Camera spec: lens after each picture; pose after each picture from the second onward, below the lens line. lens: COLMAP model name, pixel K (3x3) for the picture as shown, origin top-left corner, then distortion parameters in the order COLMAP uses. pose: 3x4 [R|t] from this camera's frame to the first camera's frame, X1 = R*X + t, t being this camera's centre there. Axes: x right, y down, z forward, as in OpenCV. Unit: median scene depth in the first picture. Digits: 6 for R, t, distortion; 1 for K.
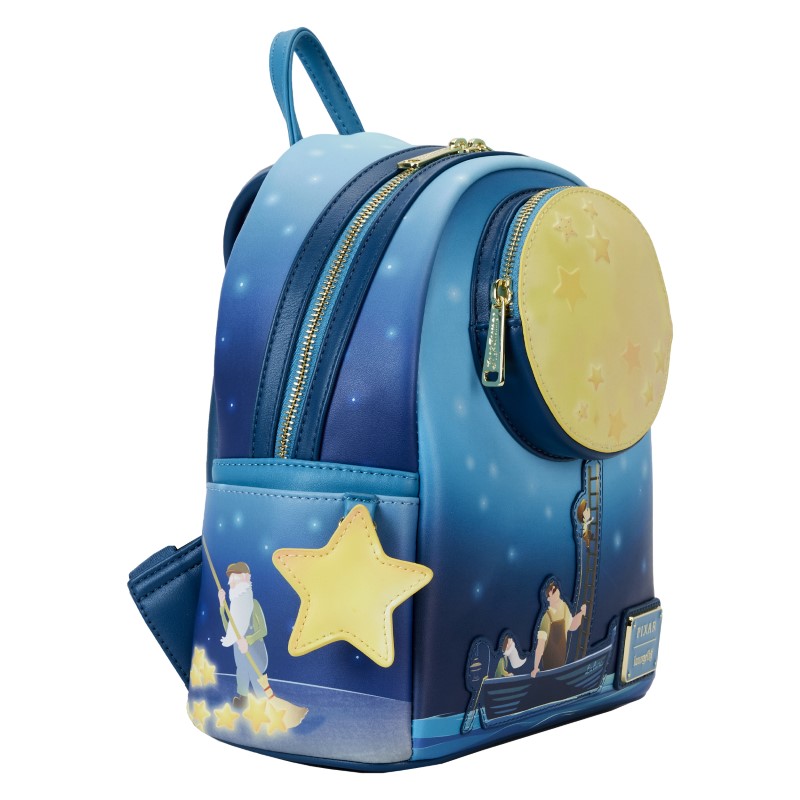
lens RADIAL K [[2419.2, 0, 400.3], [0, 2419.2, 394.0], [0, 0, 1]] dist [0.127004, 0.000000]
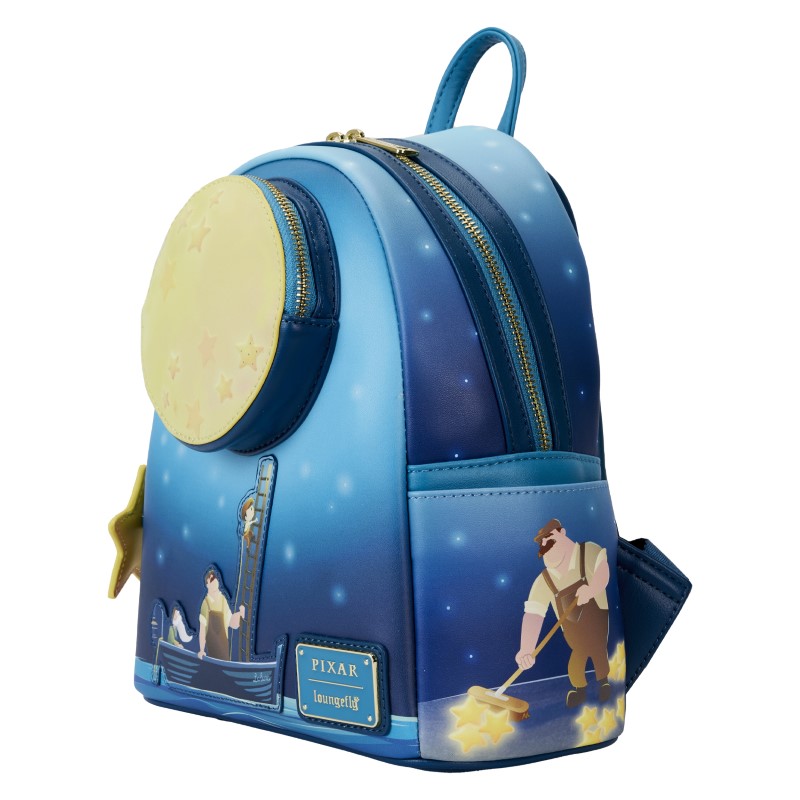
lens RADIAL K [[2327.7, 0, 344.3], [0, 2327.7, 378.8], [0, 0, 1]] dist [0.198036, 0.000000]
pose [[-0.312661, 0.018065, -0.949693, 0.968764], [-0.065269, 0.997047, 0.040454, -0.044878], [0.947620, 0.074634, -0.310559, 1.351966]]
